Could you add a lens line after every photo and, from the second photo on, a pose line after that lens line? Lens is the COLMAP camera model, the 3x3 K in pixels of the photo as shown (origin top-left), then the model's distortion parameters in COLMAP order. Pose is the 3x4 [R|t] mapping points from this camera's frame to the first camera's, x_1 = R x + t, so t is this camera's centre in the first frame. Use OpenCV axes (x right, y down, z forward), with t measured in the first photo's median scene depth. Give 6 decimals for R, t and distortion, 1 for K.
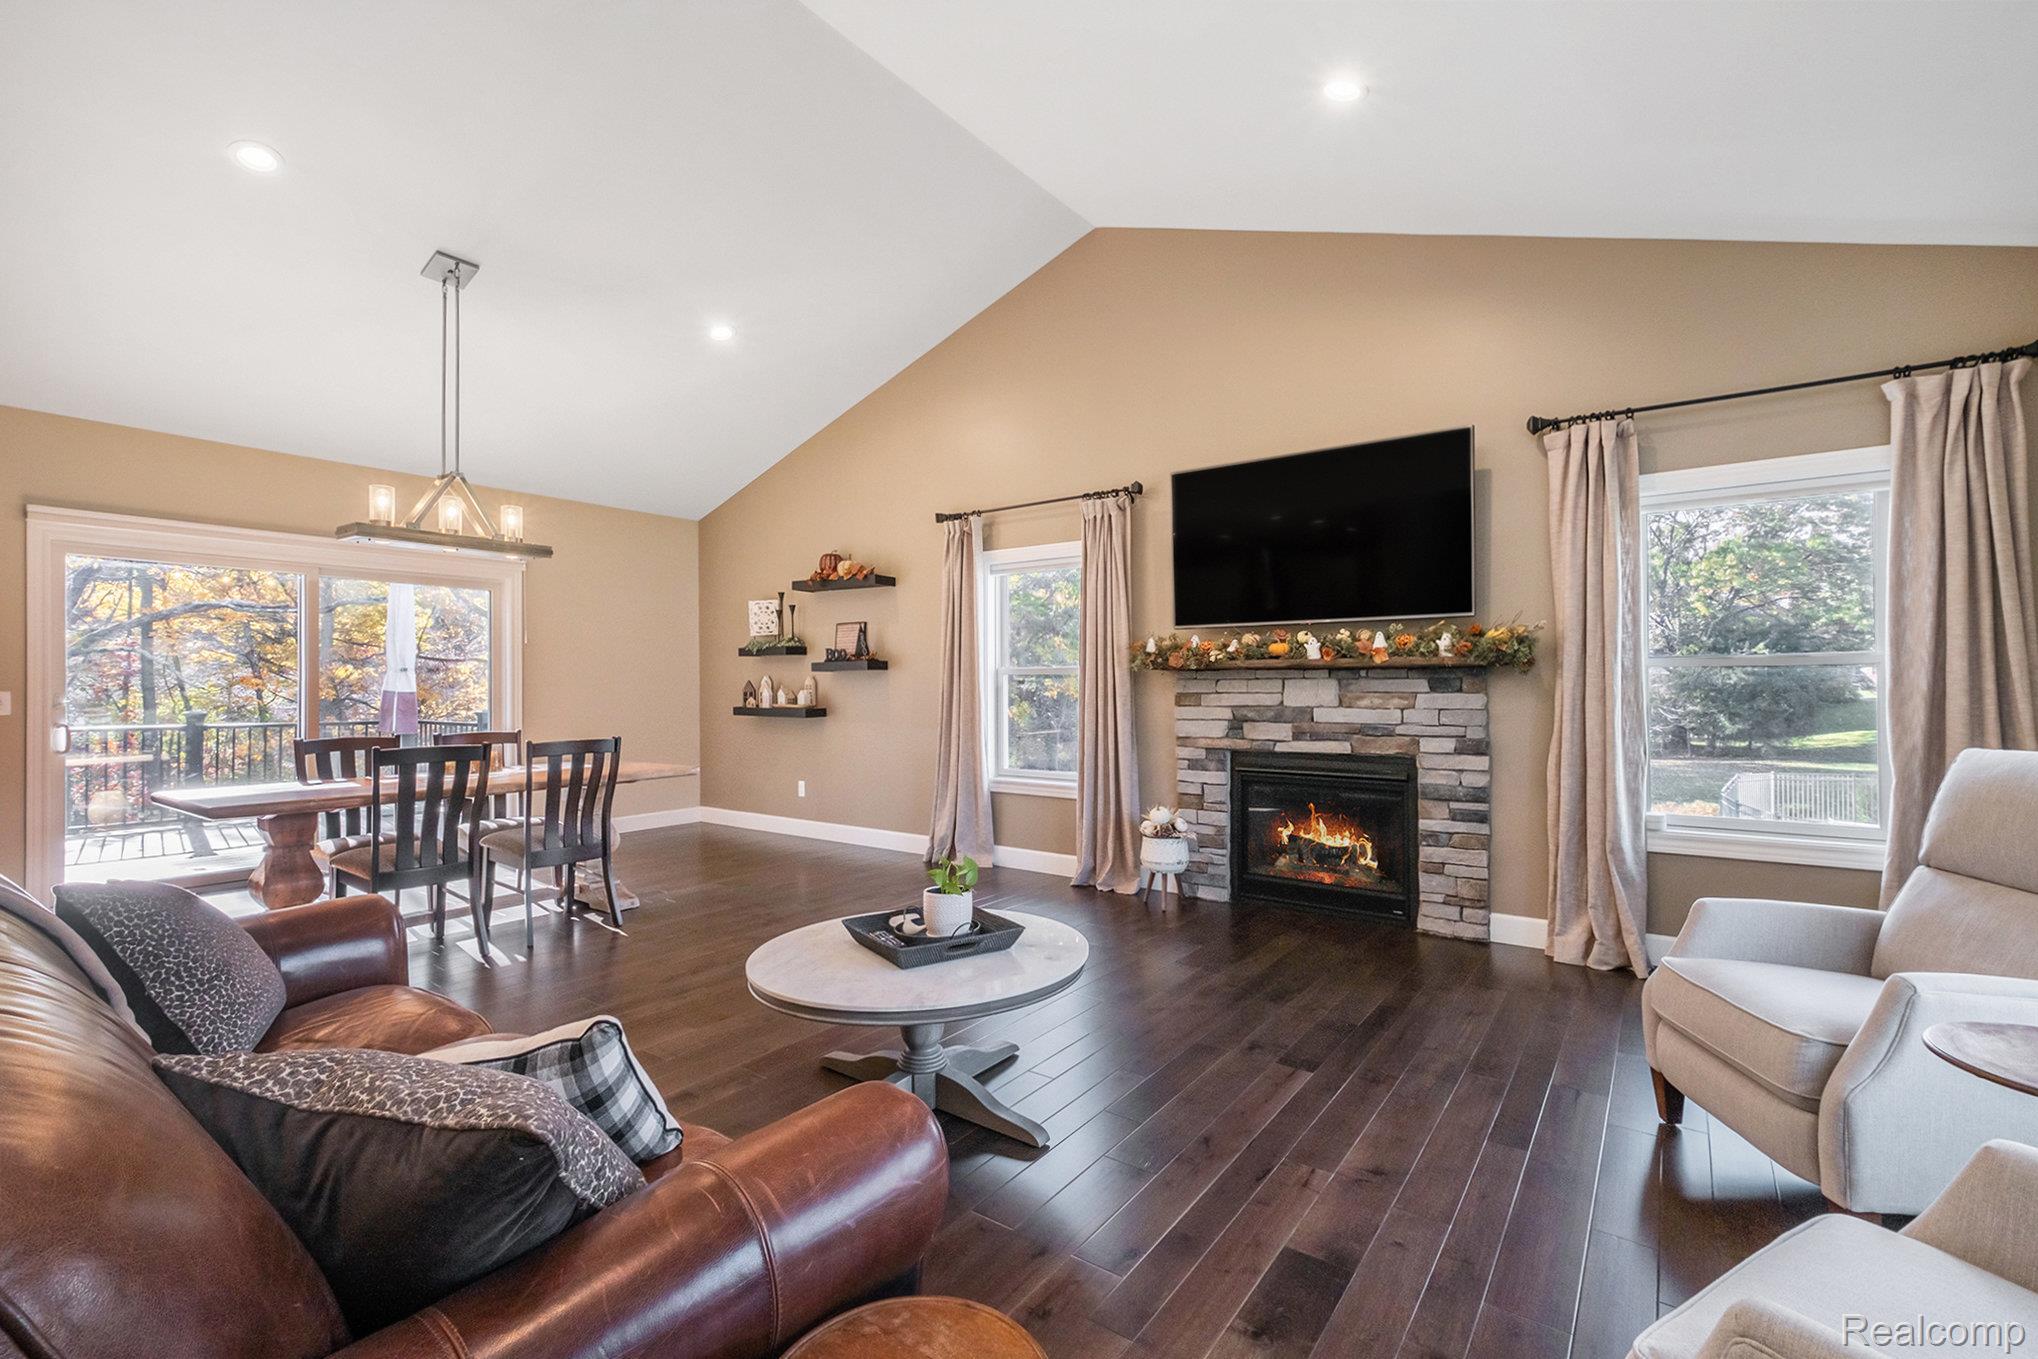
lens RADIAL K [[880.6, 0, 1019.0], [0, 880.6, 687.8], [0, 0, 1]] dist [0.001243, -0.000672]
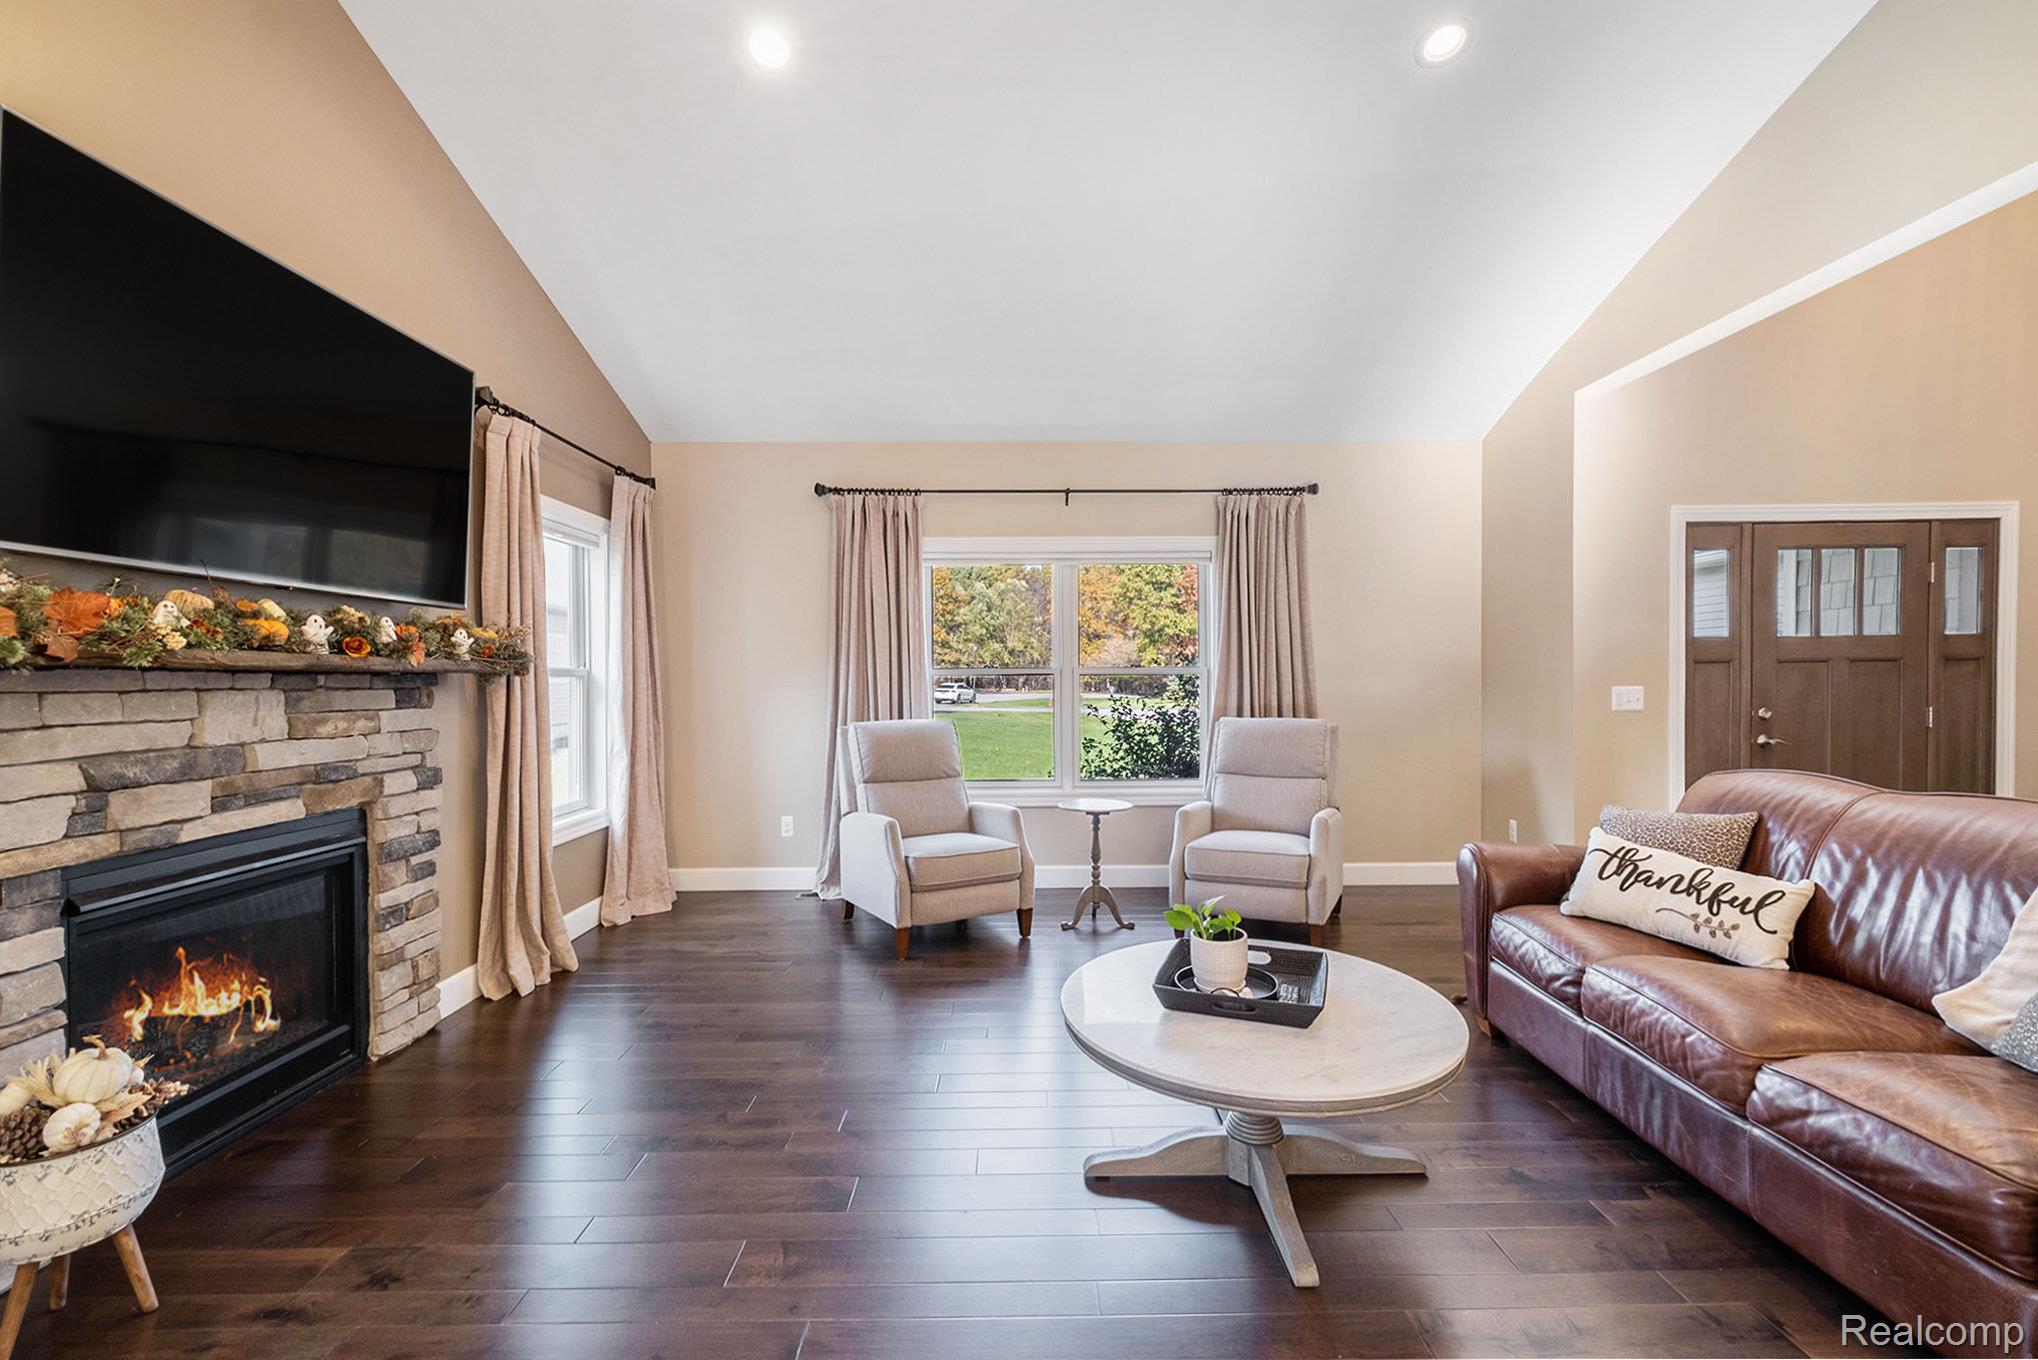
lens RADIAL K [[880.6, 0, 1013.8], [0, 880.6, 668.4], [0, 0, 1]] dist [0.001243, -0.000672]
pose [[-0.587207, 0.011709, 0.809352, -0.371020], [0.001318, 0.999908, -0.013509, -0.015622], [-0.809435, -0.006866, -0.587169, 0.956340]]
